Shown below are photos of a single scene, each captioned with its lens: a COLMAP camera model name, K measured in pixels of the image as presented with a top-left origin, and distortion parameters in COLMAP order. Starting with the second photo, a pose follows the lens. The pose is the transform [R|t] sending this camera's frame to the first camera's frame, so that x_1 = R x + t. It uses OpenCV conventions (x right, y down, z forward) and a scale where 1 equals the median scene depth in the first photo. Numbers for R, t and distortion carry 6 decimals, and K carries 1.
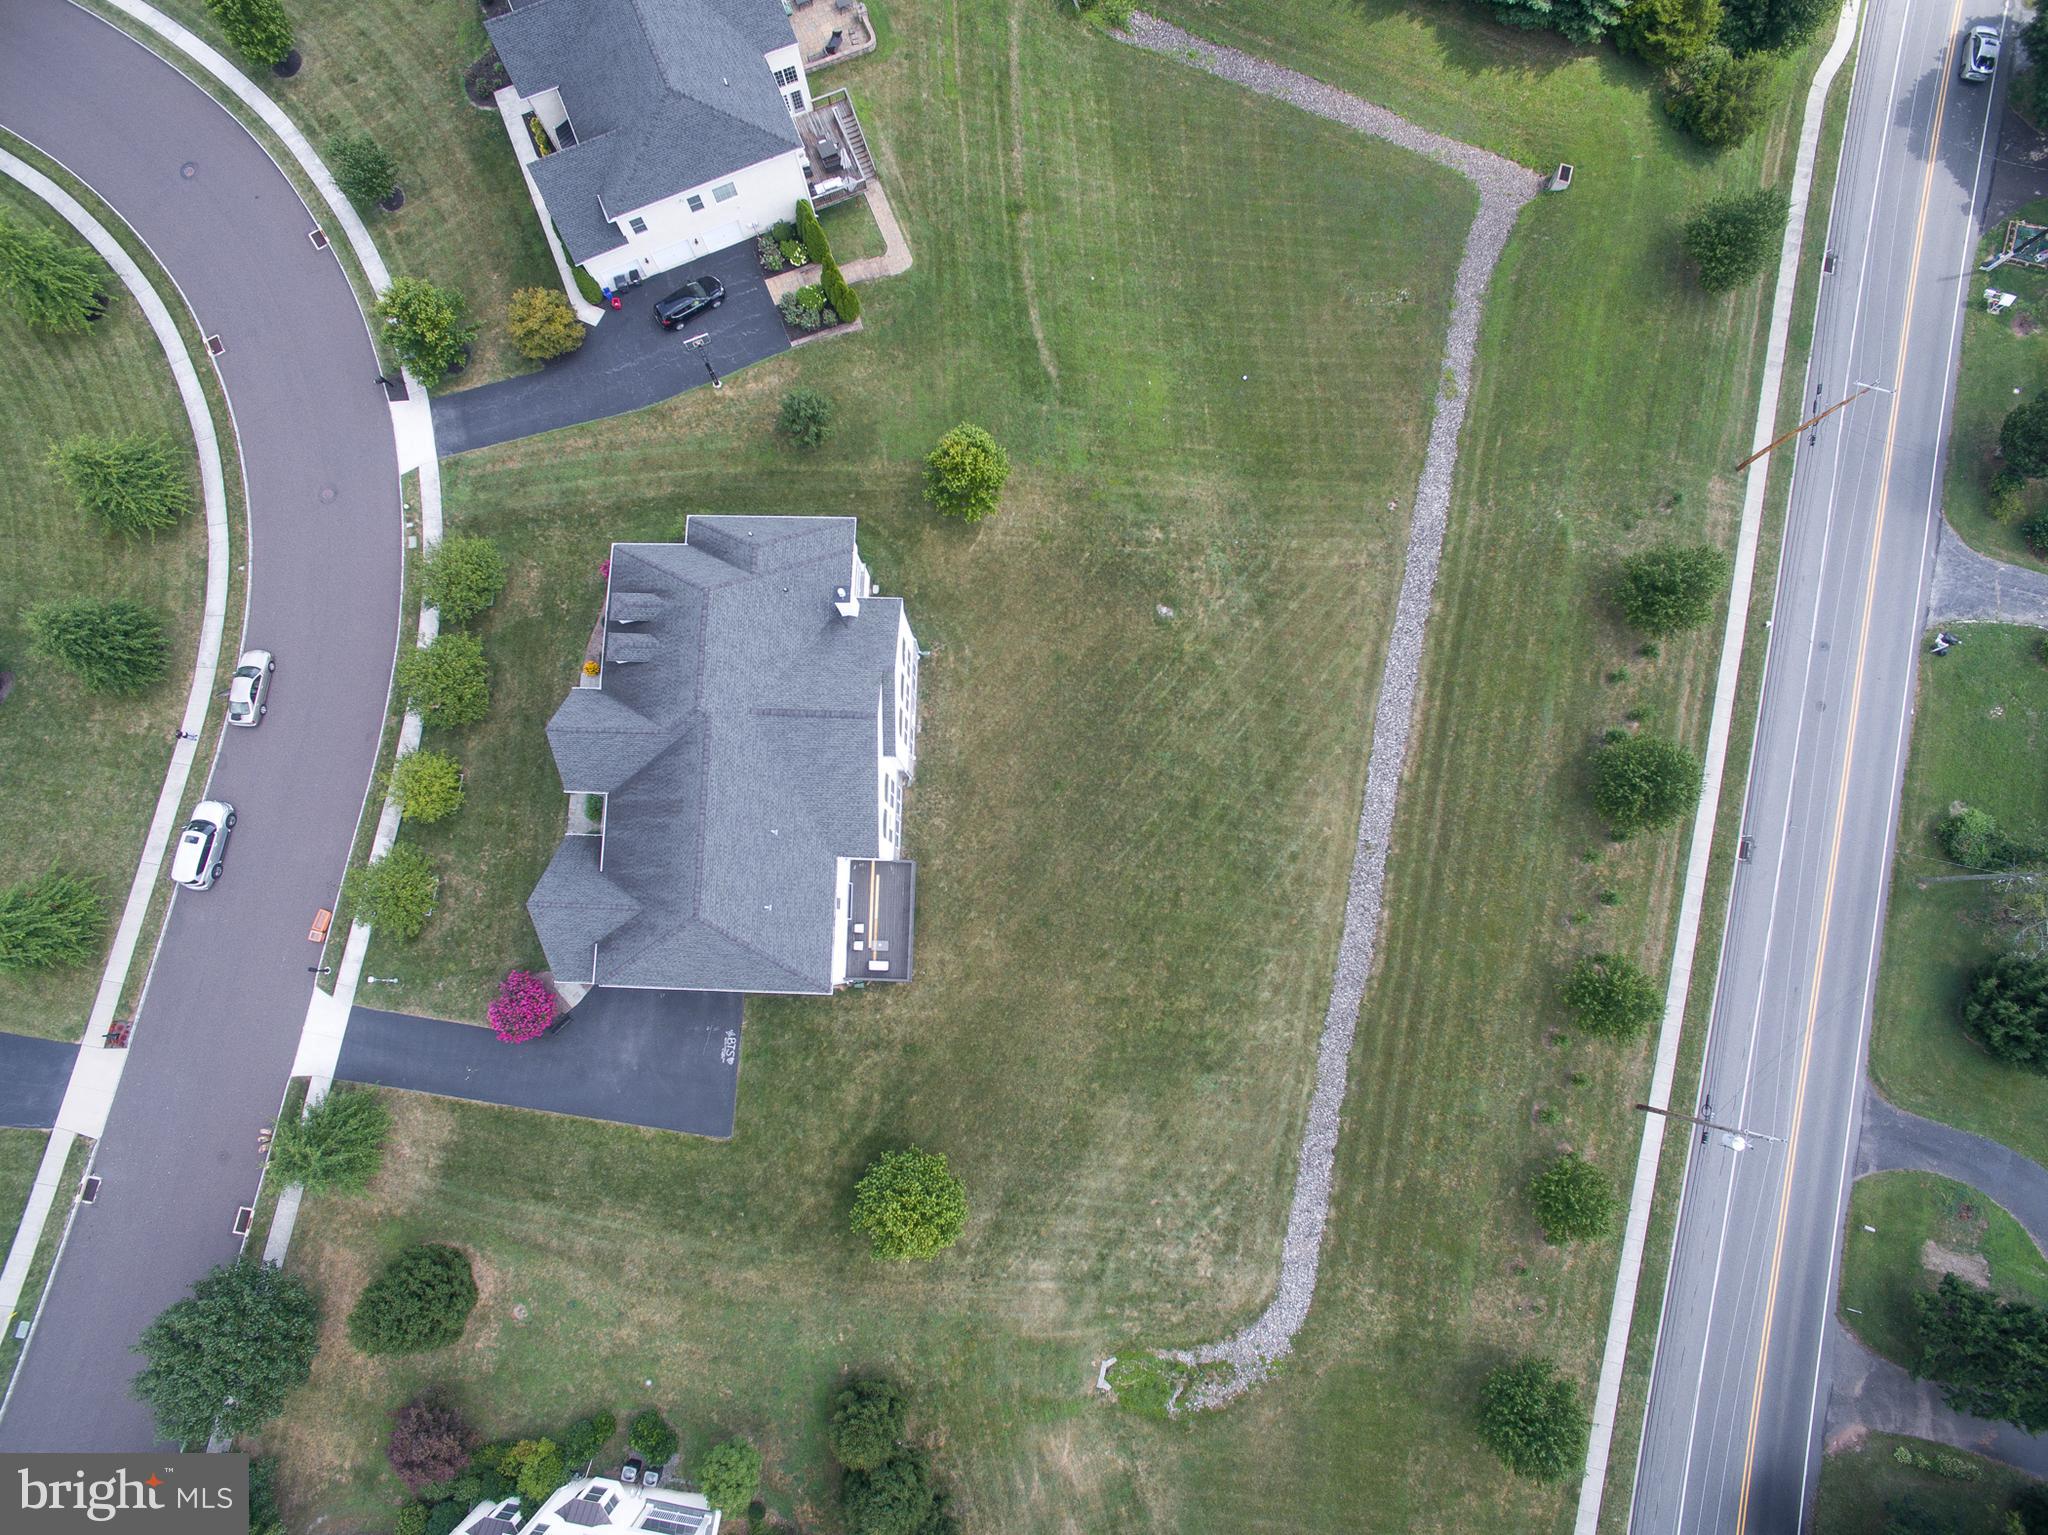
lens RADIAL K [[1191.5, 0, 1037.6], [0, 1191.5, 766.7], [0, 0, 1]] dist [-0.112808, 0.085285]
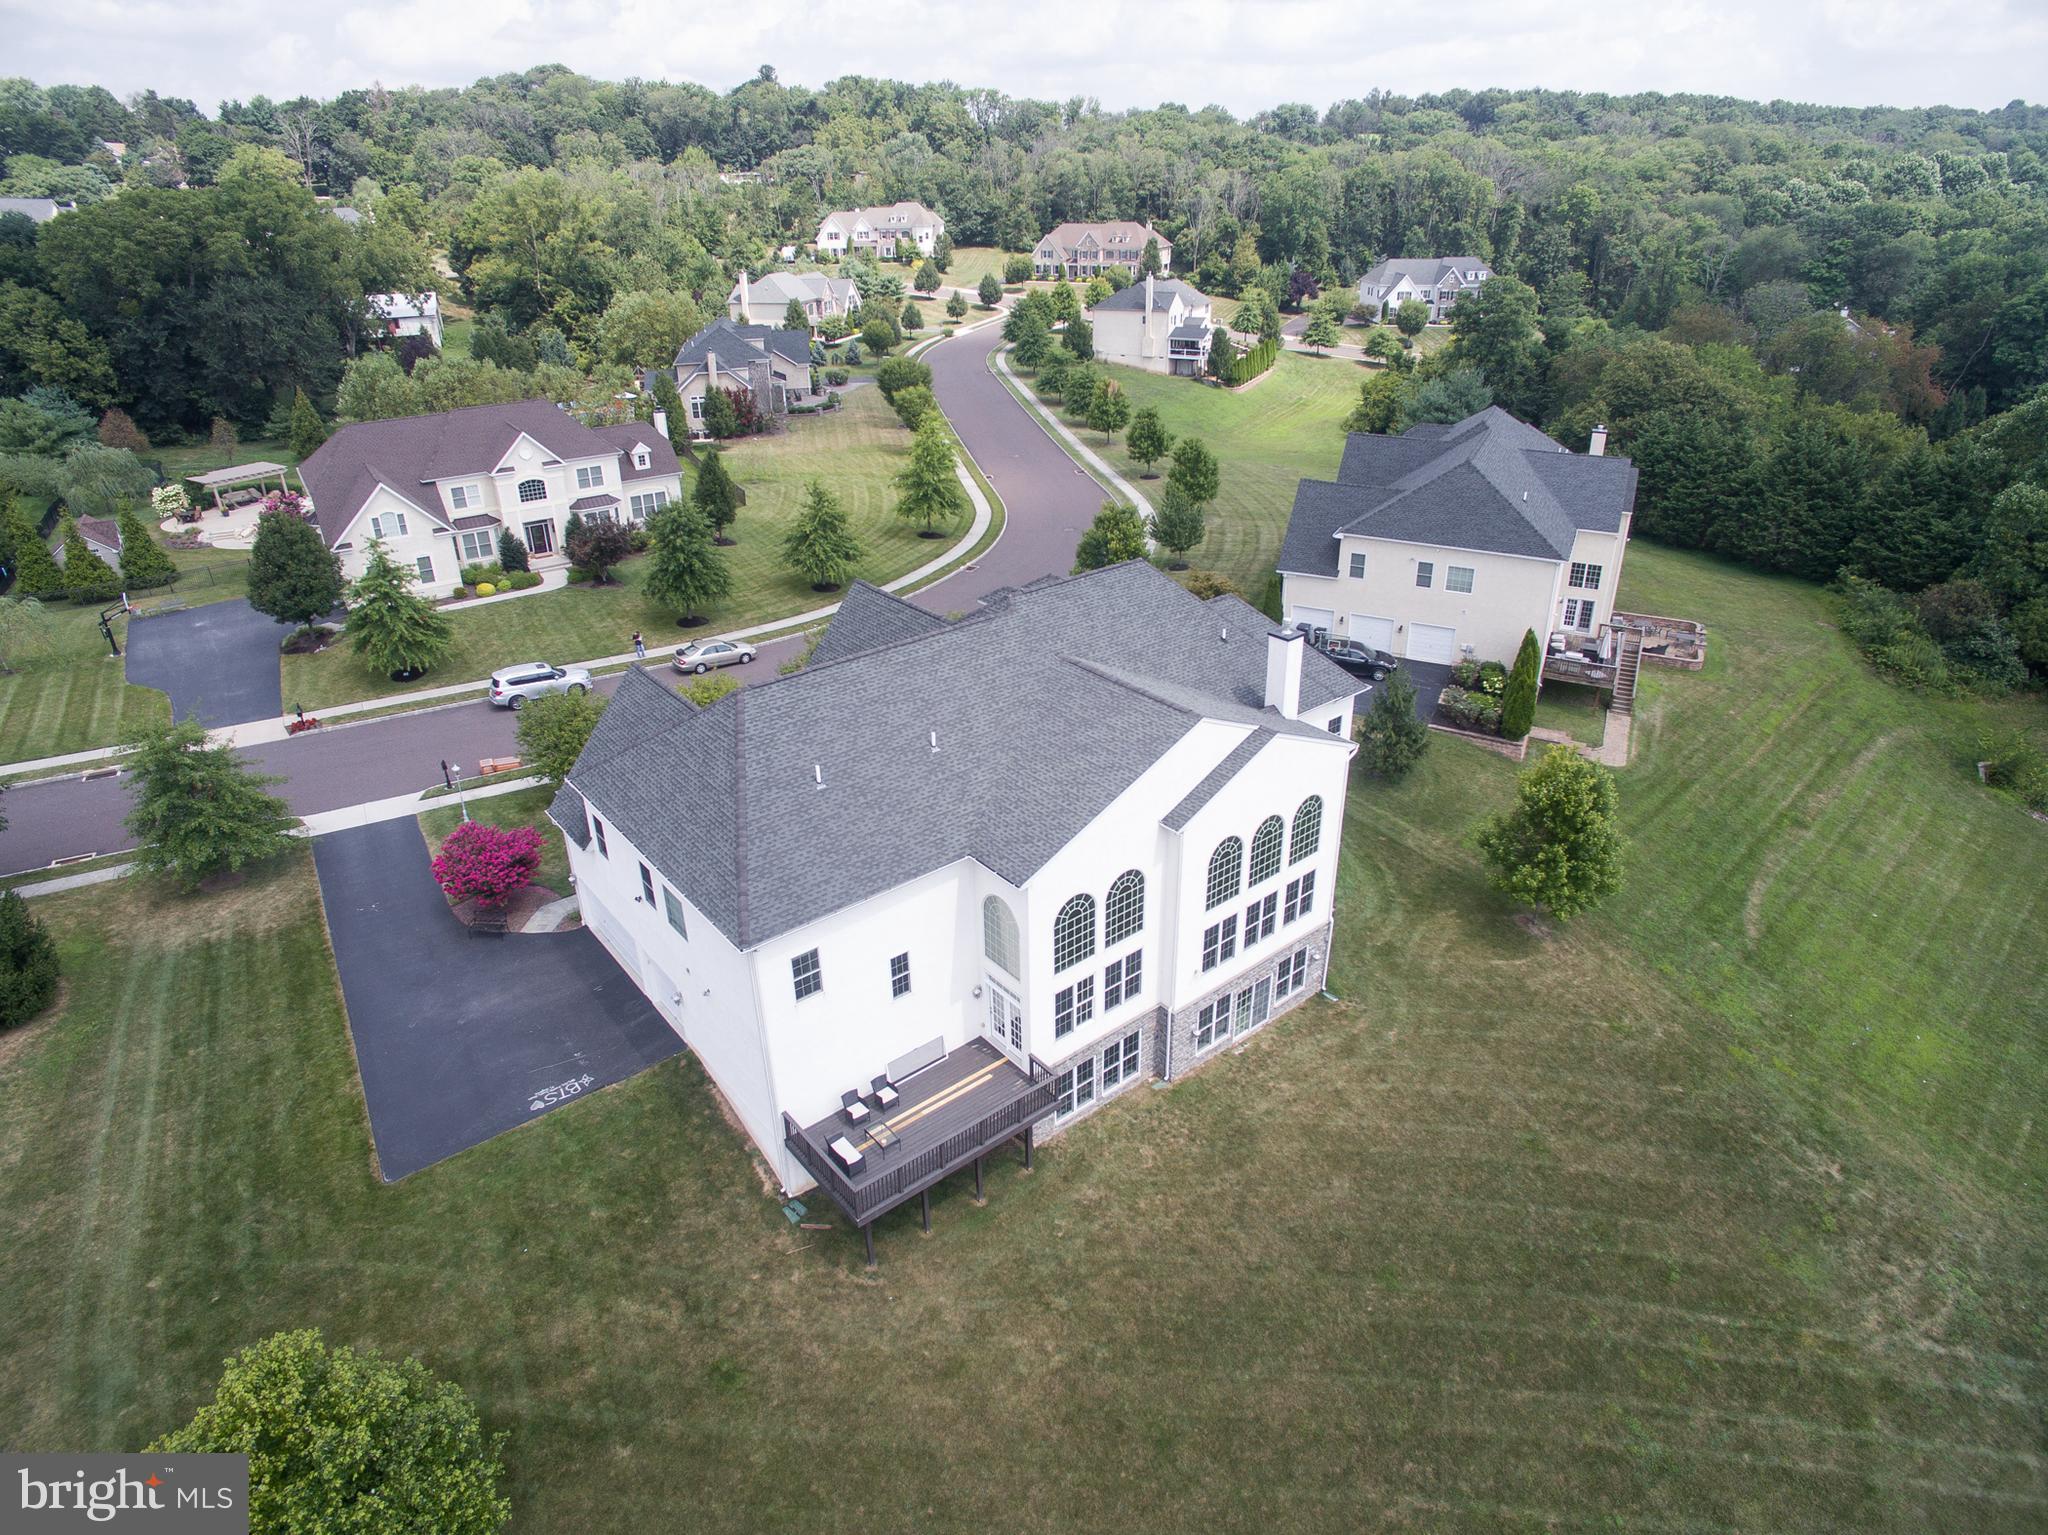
lens RADIAL K [[1191.5, 0, 1037.6], [0, 1191.5, 766.7], [0, 0, 1]] dist [-0.112808, 0.085285]
pose [[0.658456, 0.318514, -0.681898, 0.175073], [-0.738923, 0.445655, -0.505356, 0.261232], [0.142928, 0.836624, 0.528802, 0.592429]]
